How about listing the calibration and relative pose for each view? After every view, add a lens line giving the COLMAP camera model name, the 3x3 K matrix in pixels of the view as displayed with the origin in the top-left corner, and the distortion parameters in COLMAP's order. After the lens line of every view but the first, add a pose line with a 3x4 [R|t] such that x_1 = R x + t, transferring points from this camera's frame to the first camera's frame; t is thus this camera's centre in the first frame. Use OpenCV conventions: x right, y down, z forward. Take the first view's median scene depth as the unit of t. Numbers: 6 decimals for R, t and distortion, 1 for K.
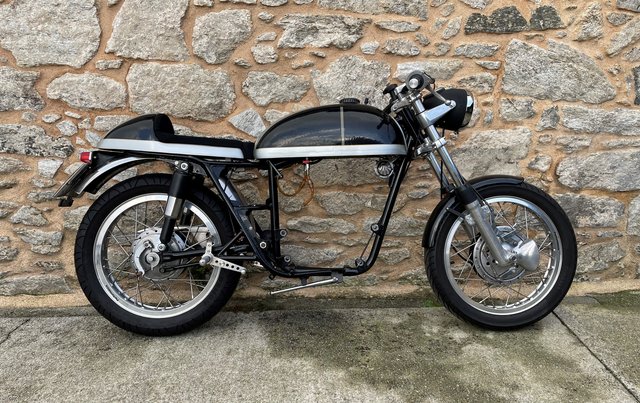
lens RADIAL K [[482.3, 0, 323.6], [0, 482.3, 219.1], [0, 0, 1]] dist [0.036938, -0.016729]
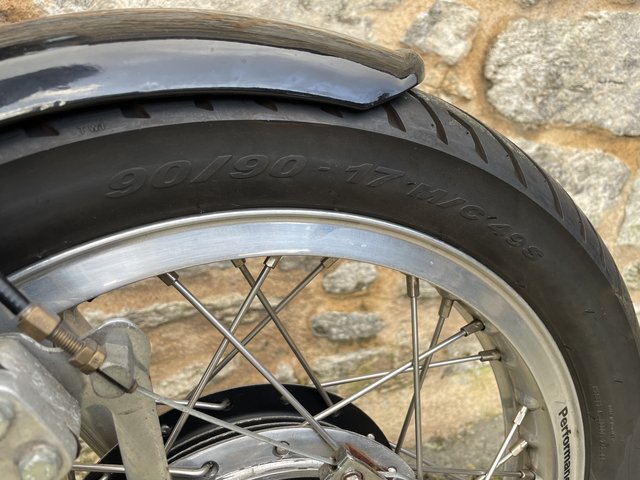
lens RADIAL K [[493.0, 0, 318.0], [0, 493.0, 245.3], [0, 0, 1]] dist [0.060615, -0.083531]
pose [[0.956864, -0.047632, 0.286604, 0.294107], [-0.014916, 0.977114, 0.212191, -0.054722], [-0.290152, -0.207313, 0.934255, 0.742986]]
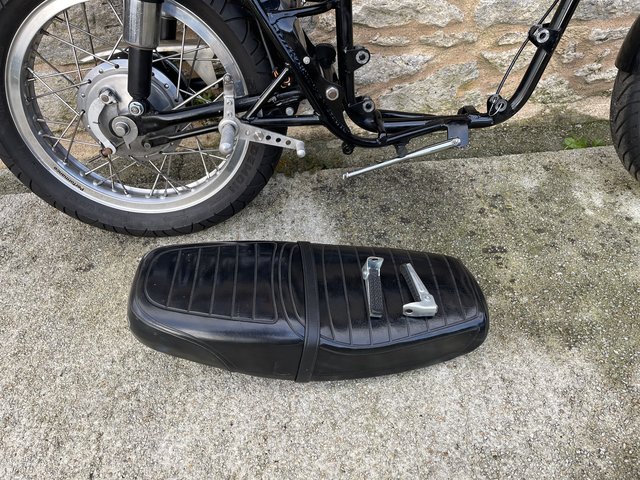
lens RADIAL K [[493.0, 0, 318.0], [0, 493.0, 236.9], [0, 0, 1]] dist [0.060615, -0.083531]
pose [[0.999087, -0.042106, -0.007268, -0.111482], [0.039835, 0.856355, 0.514848, -0.067335], [-0.015454, -0.514668, 0.857251, 0.367087]]
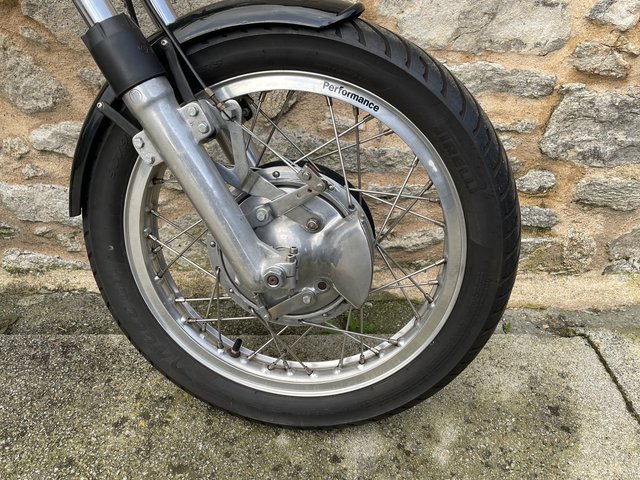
lens RADIAL K [[493.0, 0, 317.4], [0, 493.0, 233.6], [0, 0, 1]] dist [0.060615, -0.083531]
pose [[0.999021, 0.034063, -0.028226, 0.208970], [-0.027460, 0.977735, 0.208039, -0.006392], [0.034684, -0.207060, 0.977713, 0.542436]]
